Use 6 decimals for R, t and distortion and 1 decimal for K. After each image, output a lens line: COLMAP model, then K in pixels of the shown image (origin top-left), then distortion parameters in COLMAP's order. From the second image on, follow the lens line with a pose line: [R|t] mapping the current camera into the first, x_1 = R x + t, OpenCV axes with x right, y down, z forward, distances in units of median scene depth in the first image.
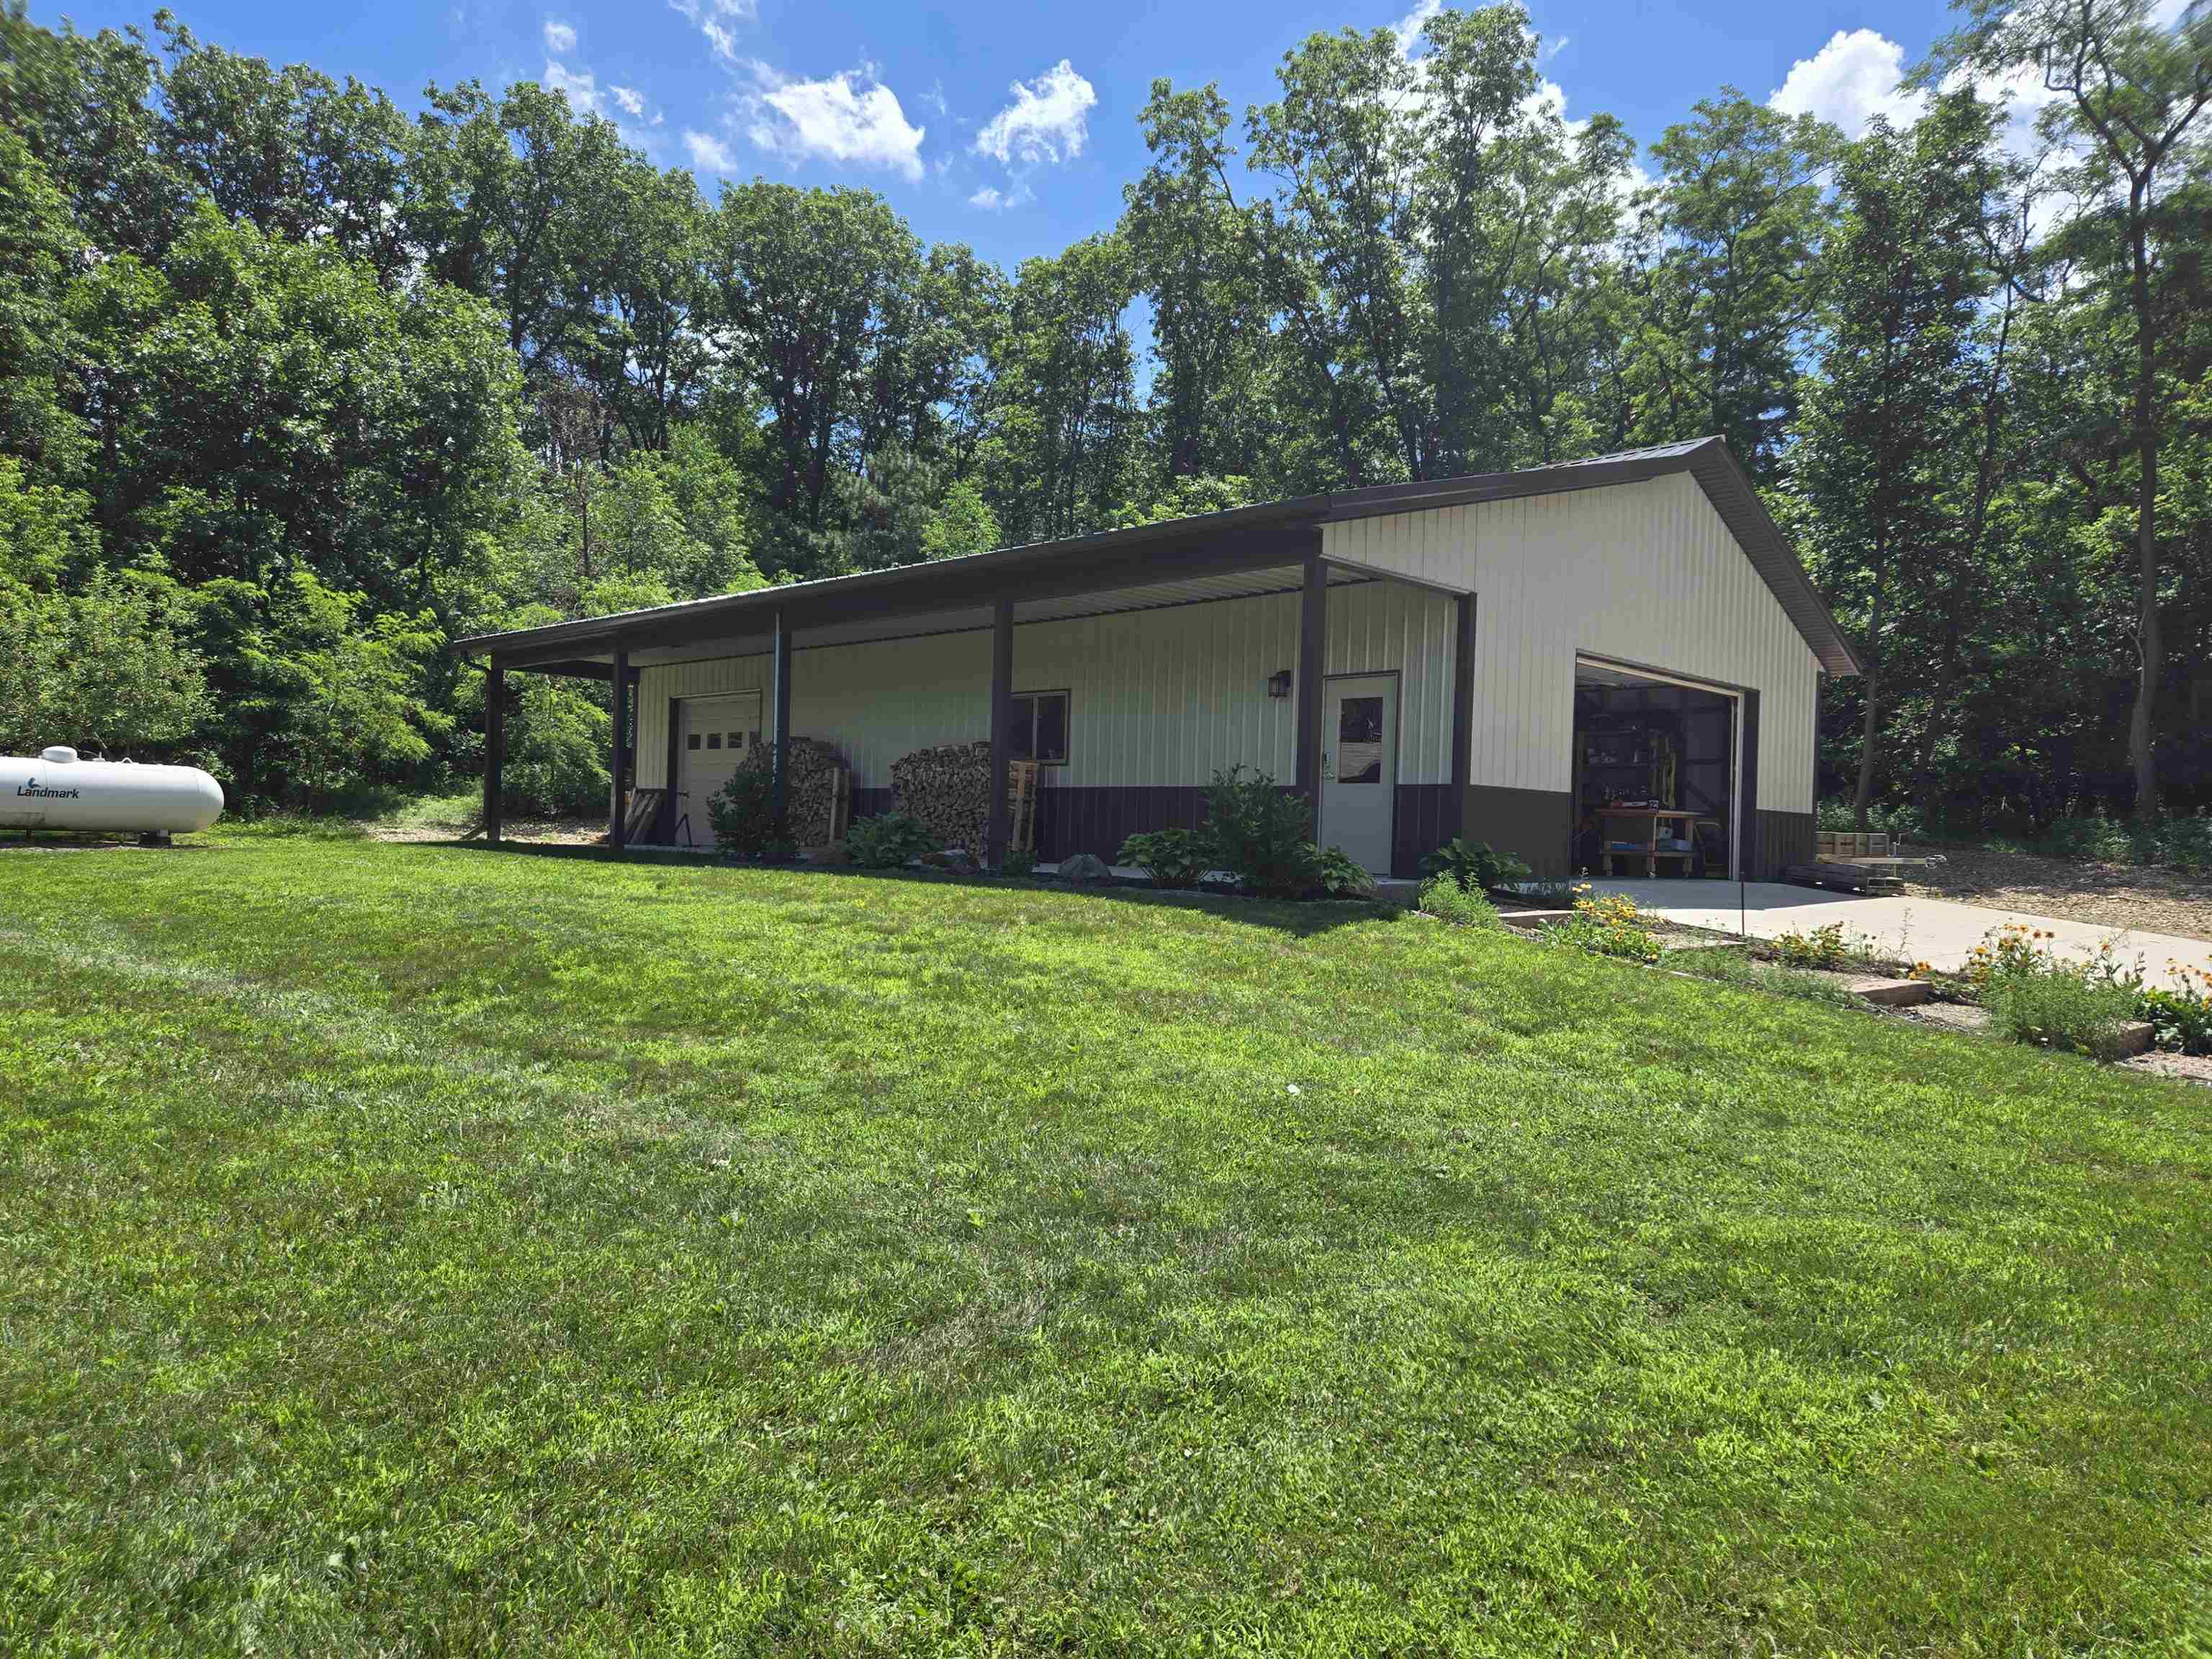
lens RADIAL K [[1486.1, 0, 1106.0], [0, 1486.1, 829.5], [0, 0, 1]] dist [0.066473, -0.061382]
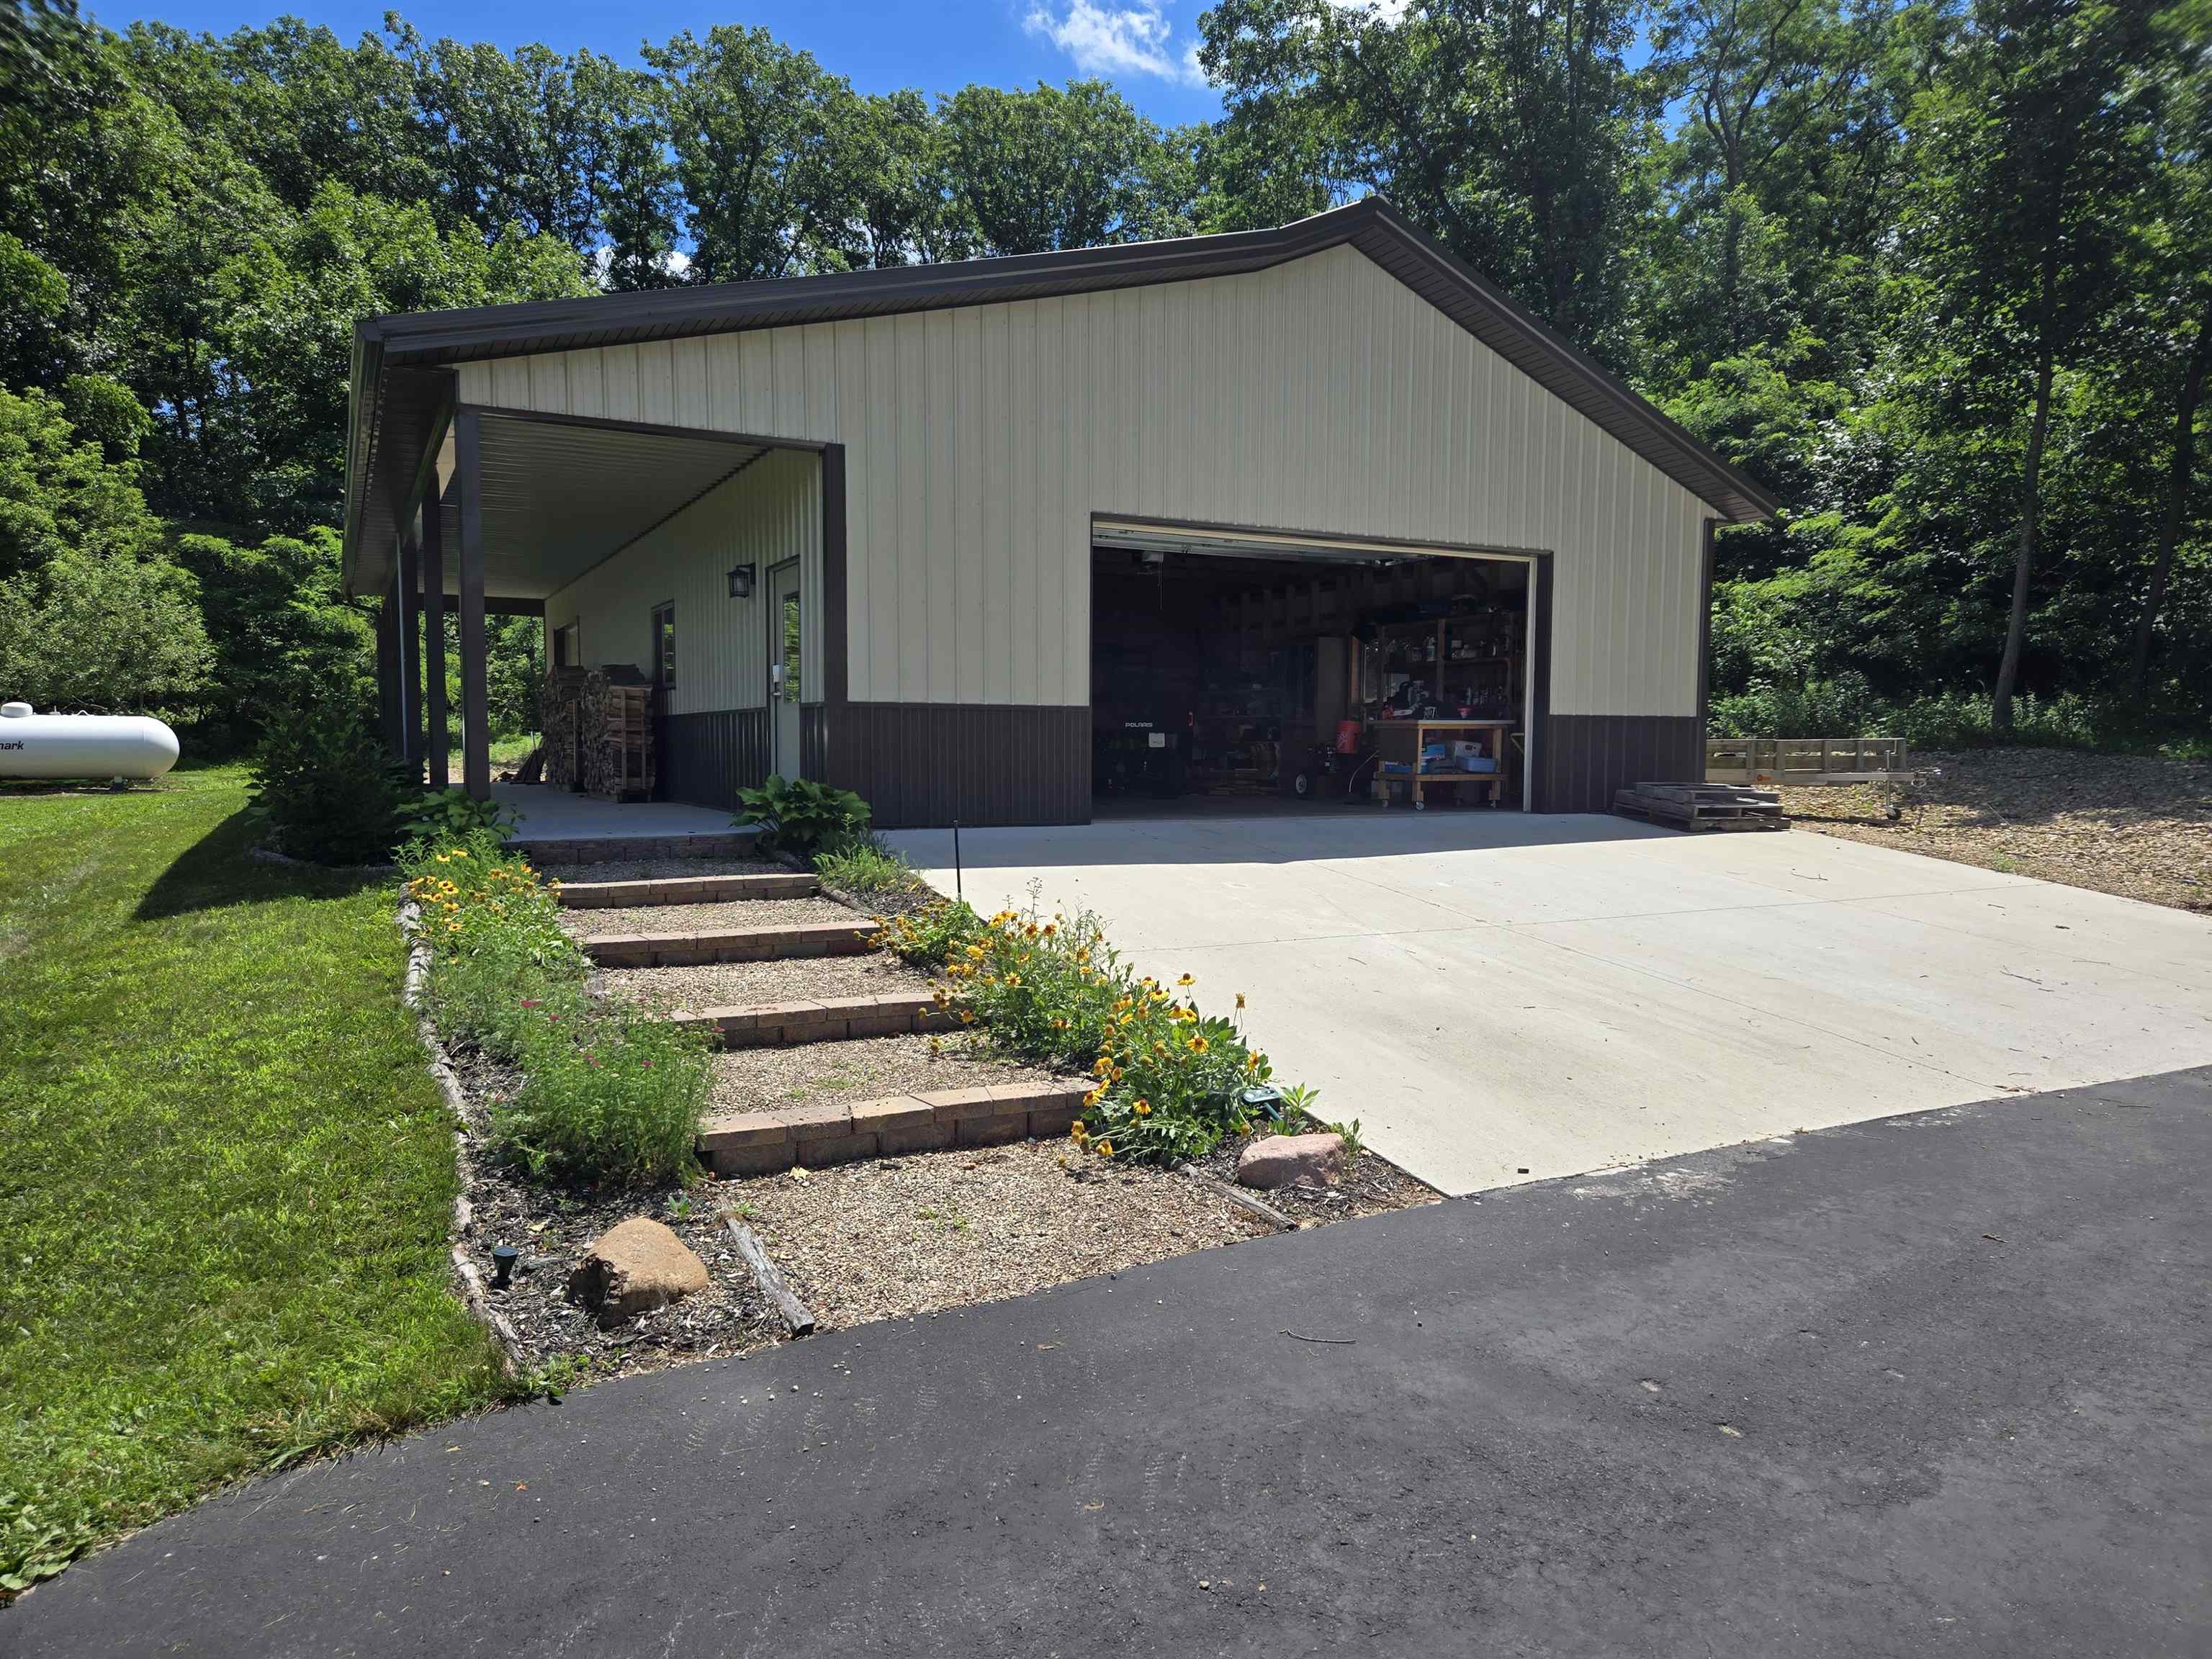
lens RADIAL K [[1486.1, 0, 1106.0], [0, 1486.1, 829.5], [0, 0, 1]] dist [0.066473, -0.061382]
pose [[0.948831, -0.006548, -0.315716, 0.398211], [0.023248, 0.998520, 0.049159, 0.001271], [0.314927, -0.053983, 0.947579, 0.206670]]
